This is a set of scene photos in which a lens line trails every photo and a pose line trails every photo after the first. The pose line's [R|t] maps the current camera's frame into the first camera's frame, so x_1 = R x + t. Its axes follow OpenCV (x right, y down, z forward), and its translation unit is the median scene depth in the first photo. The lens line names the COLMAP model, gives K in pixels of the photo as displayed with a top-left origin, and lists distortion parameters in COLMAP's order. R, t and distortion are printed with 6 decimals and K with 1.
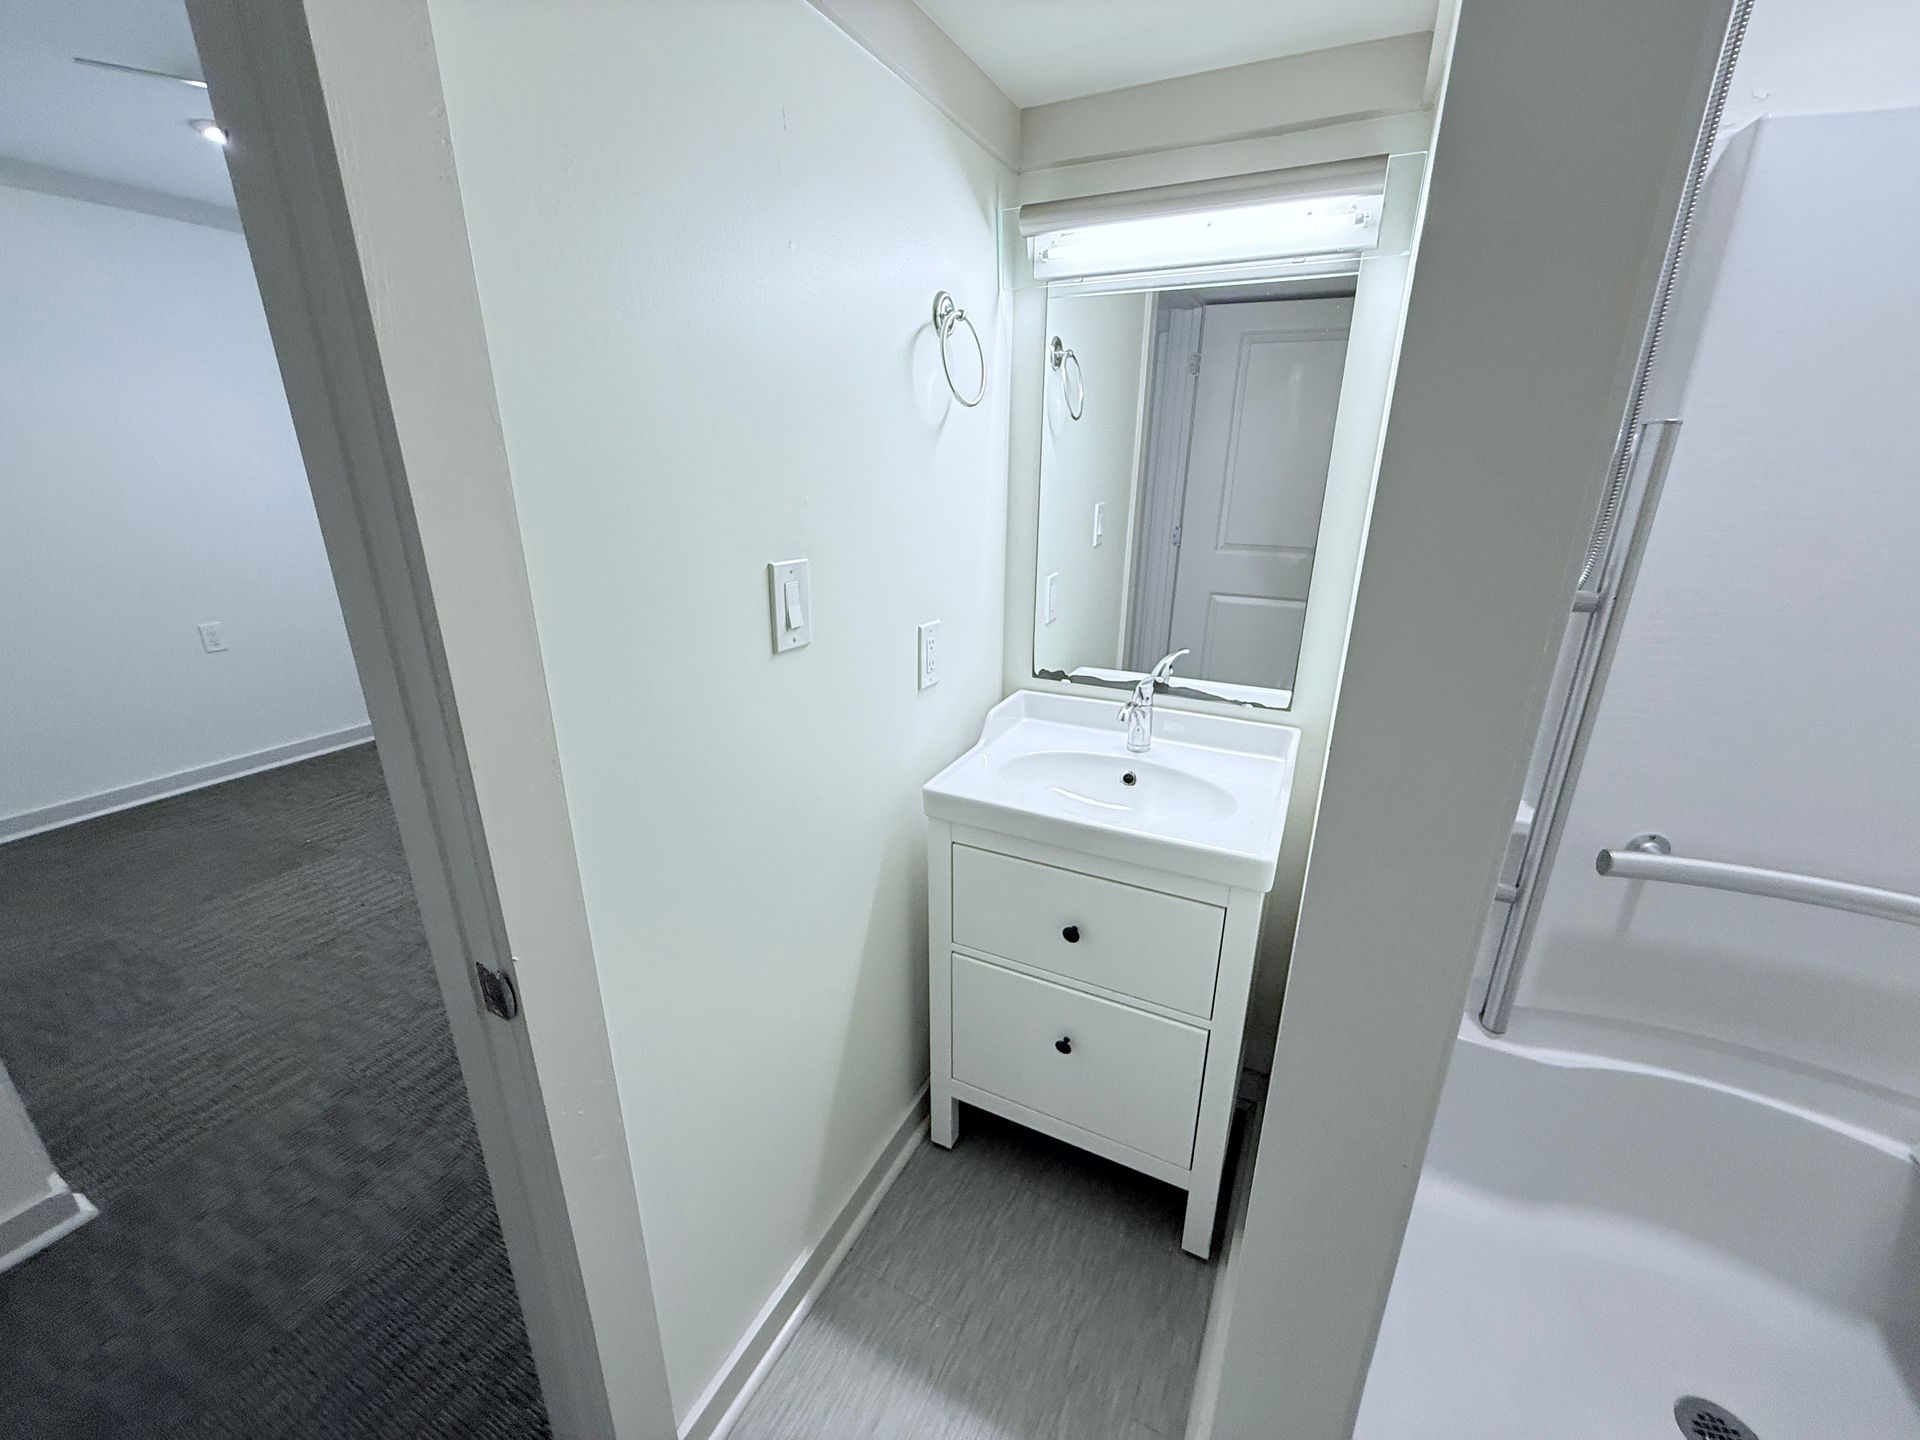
lens RADIAL K [[770.1, 0, 981.4], [0, 770.1, 718.9], [0, 0, 1]] dist [0.000915, -0.000256]
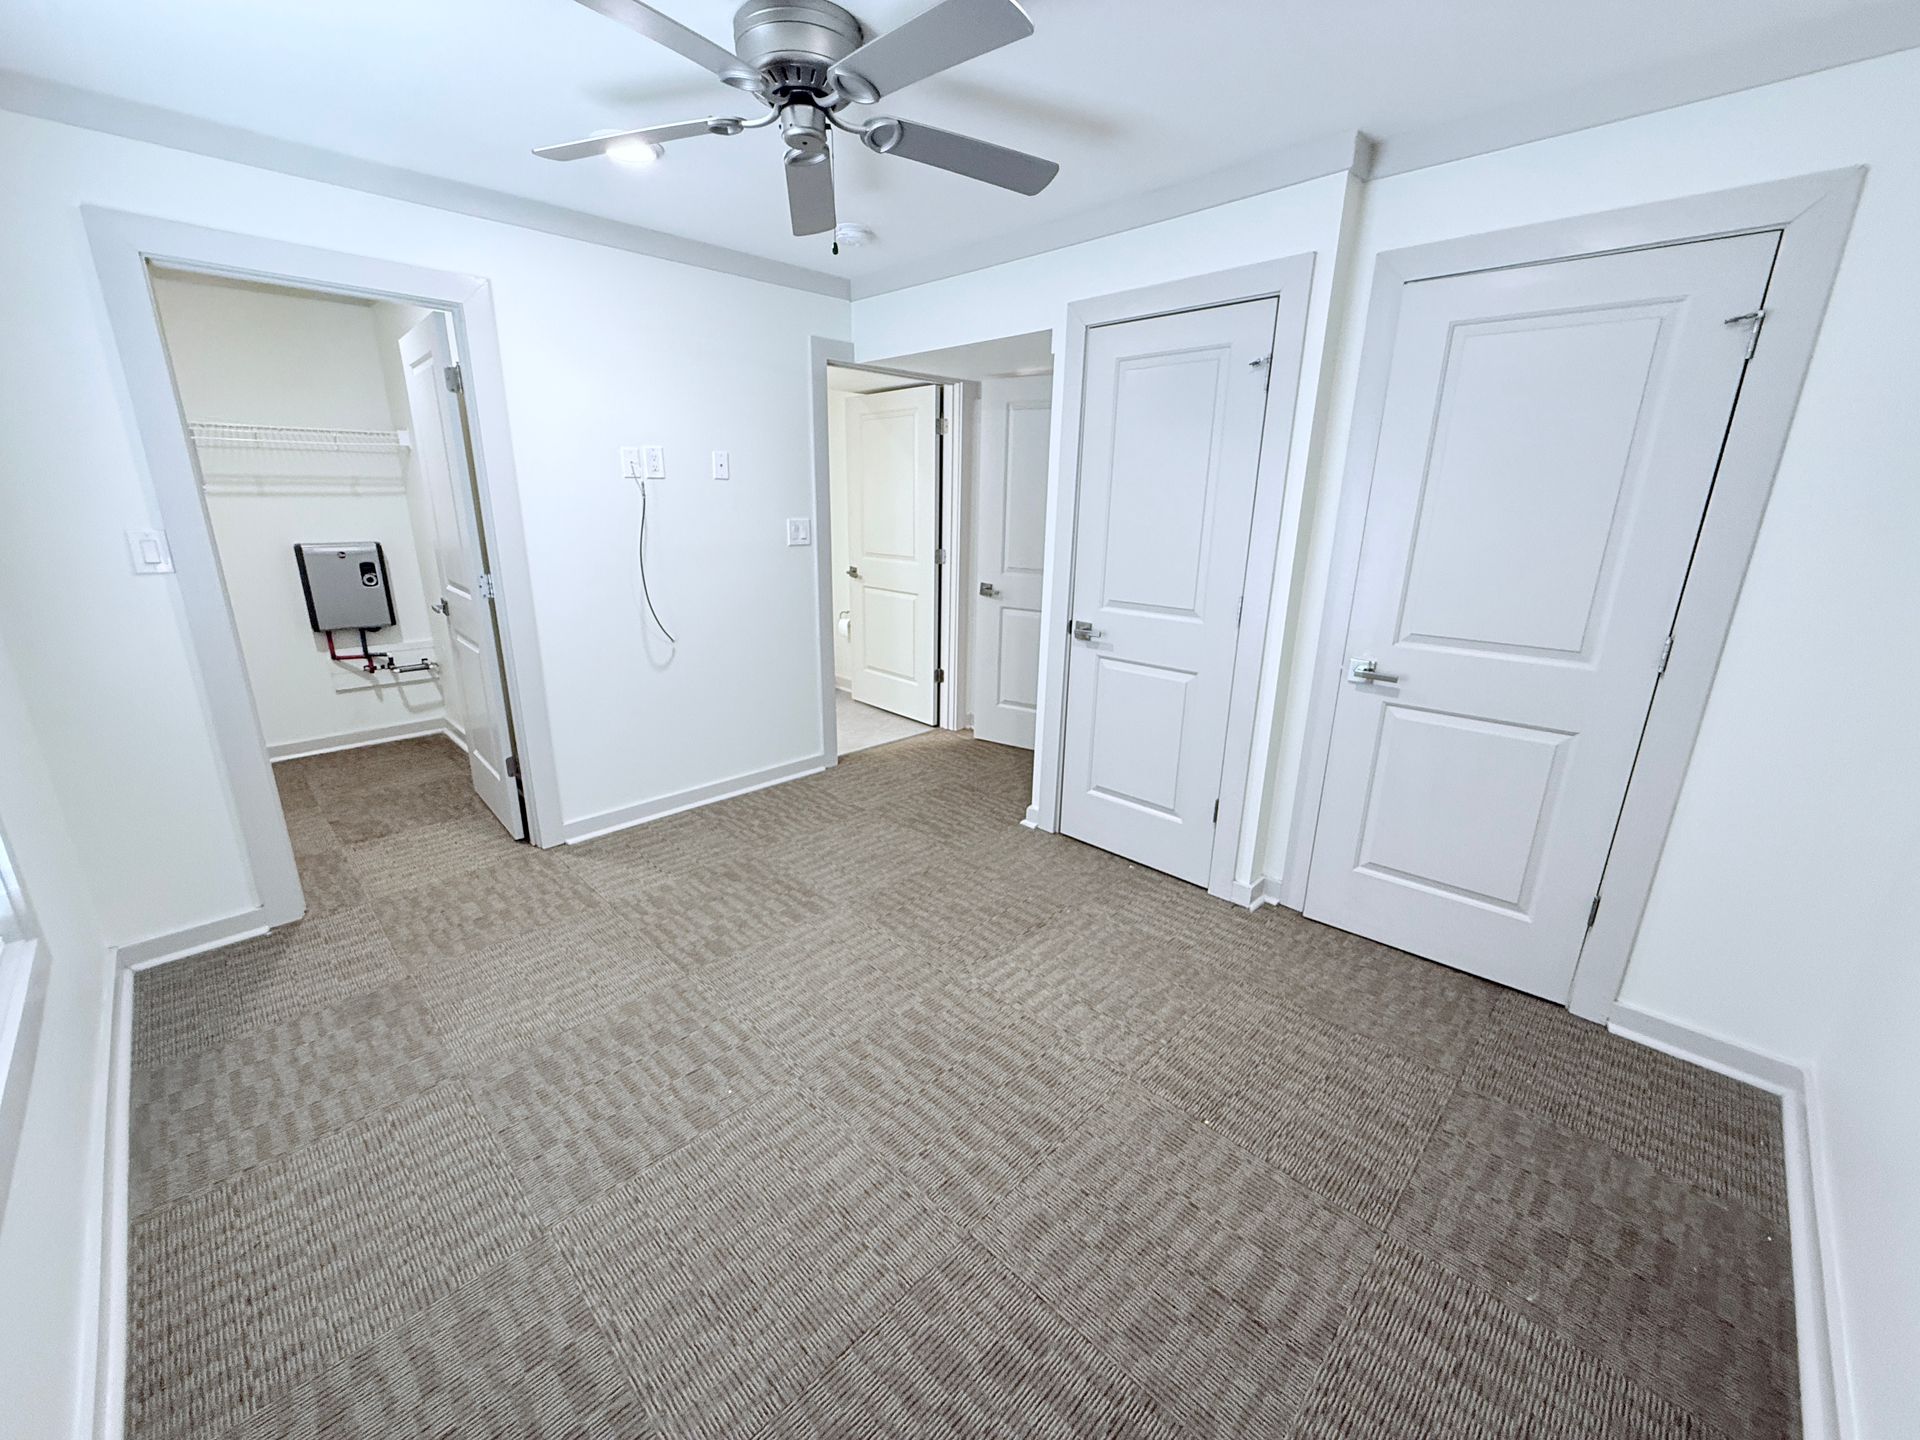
lens RADIAL K [[770.1, 0, 964.9], [0, 770.1, 717.0], [0, 0, 1]] dist [0.000915, -0.000256]
pose [[-0.948544, -0.112813, 0.295866, -1.093324], [0.078795, 0.820894, 0.565619, -0.605660], [-0.306684, 0.559827, -0.769765, 1.761657]]
